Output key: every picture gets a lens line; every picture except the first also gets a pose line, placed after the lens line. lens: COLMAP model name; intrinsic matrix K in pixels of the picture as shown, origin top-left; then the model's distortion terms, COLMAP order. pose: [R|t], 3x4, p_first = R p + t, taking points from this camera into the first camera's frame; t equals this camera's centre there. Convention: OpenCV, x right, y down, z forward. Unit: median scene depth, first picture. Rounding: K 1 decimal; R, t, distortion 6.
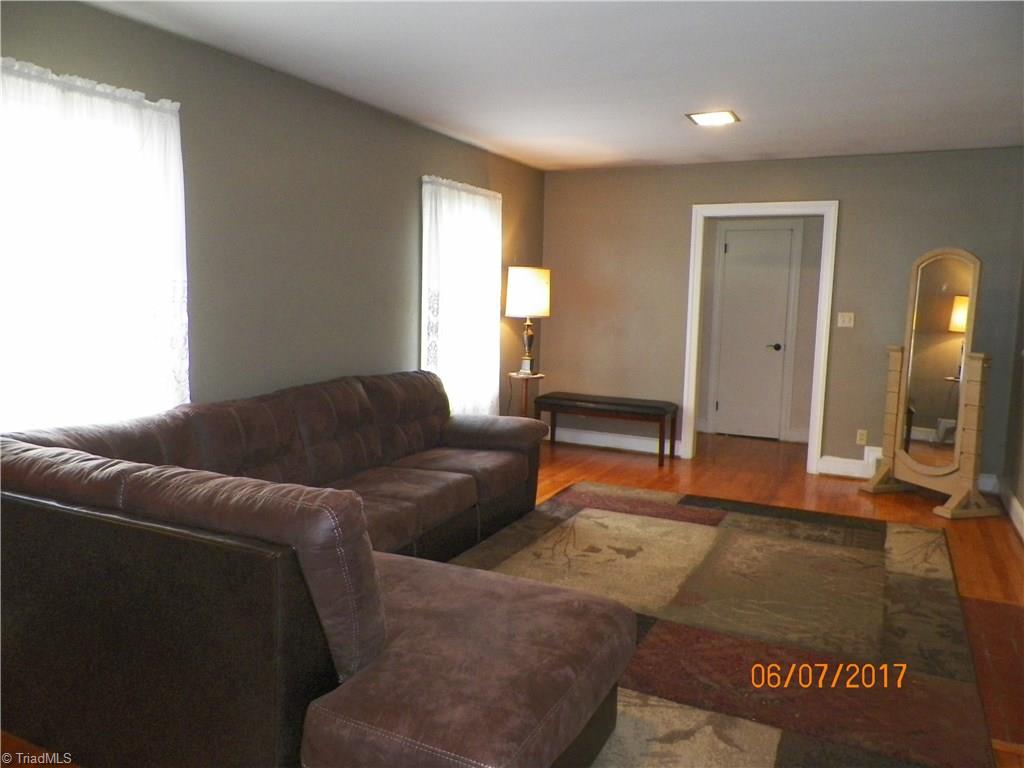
lens RADIAL K [[770.1, 0, 512.3], [0, 770.1, 384.0], [0, 0, 1]] dist [0.009896, -0.008659]
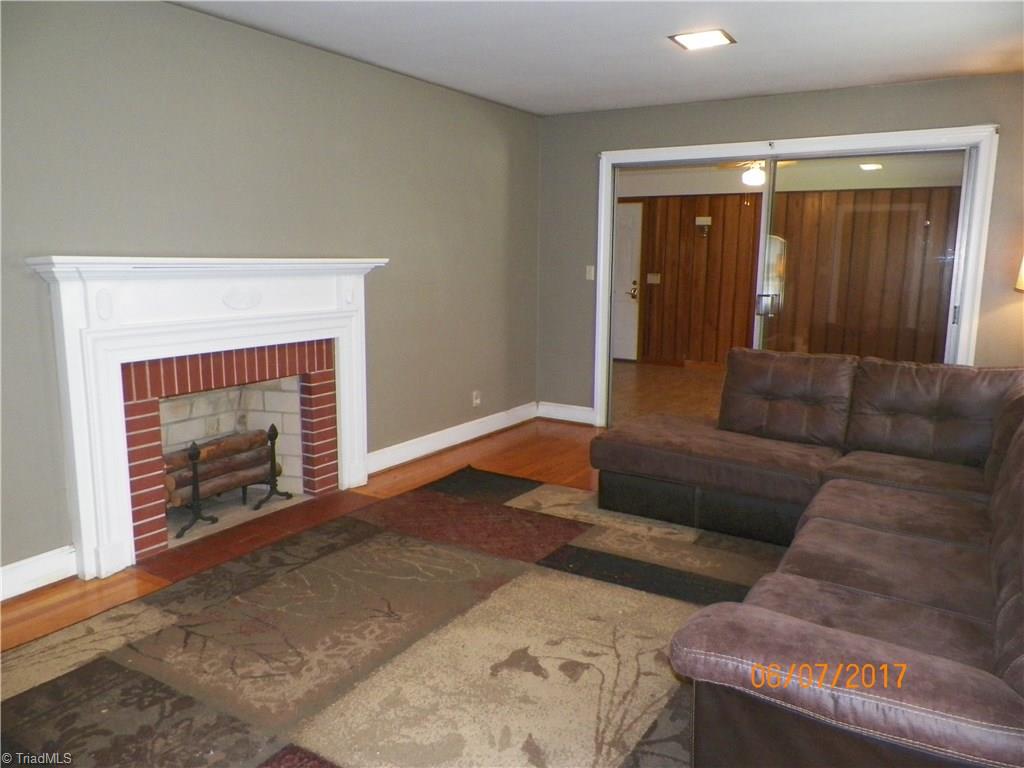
lens RADIAL K [[770.1, 0, 512.6], [0, 770.1, 384.3], [0, 0, 1]] dist [0.009896, -0.008659]
pose [[-0.995028, -0.046904, 0.087860, 0.113272], [-0.020329, 0.959239, 0.281864, -0.185832], [-0.097499, 0.278676, -0.955423, 1.583194]]
